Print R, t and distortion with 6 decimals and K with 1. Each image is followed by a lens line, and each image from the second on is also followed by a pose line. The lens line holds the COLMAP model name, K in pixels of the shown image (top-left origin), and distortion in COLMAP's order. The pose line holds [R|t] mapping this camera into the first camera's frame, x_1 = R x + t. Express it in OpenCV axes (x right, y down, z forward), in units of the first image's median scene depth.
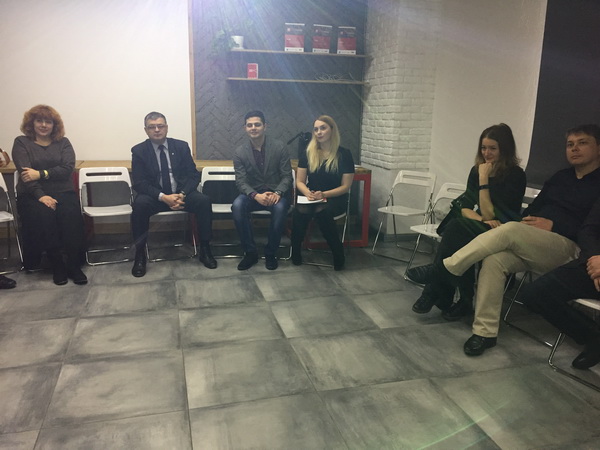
lens RADIAL K [[512.2, 0, 300.1], [0, 512.2, 221.3], [0, 0, 1]] dist [0.082032, -0.111111]
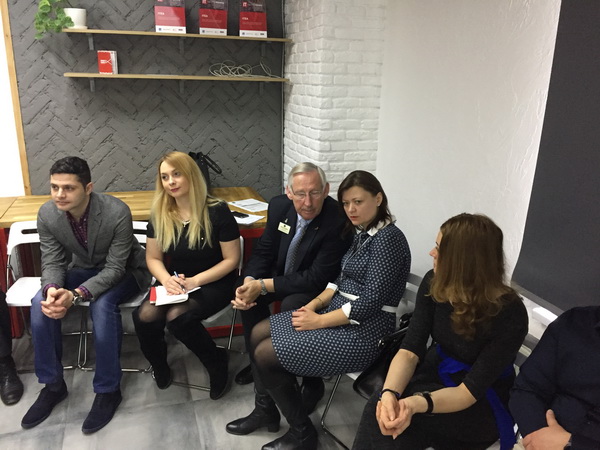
lens RADIAL K [[512.2, 0, 300.1], [0, 512.2, 221.3], [0, 0, 1]] dist [0.082032, -0.111111]
pose [[0.999457, -0.007011, 0.032186, 0.163950], [0.004976, 0.998009, 0.062877, -0.162802], [-0.032563, -0.062683, 0.997502, 0.403093]]
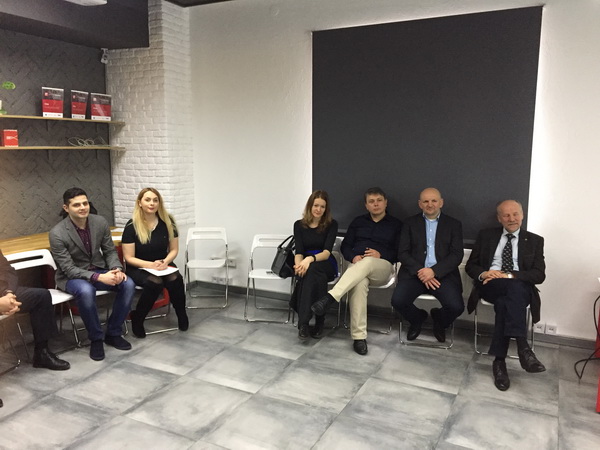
lens RADIAL K [[512.2, 0, 300.1], [0, 512.2, 221.3], [0, 0, 1]] dist [0.082032, -0.111111]
pose [[0.665125, -0.125099, 0.736178, -0.537967], [0.169606, 0.985409, 0.014215, -0.104018], [-0.727215, 0.115406, 0.676638, 0.085646]]
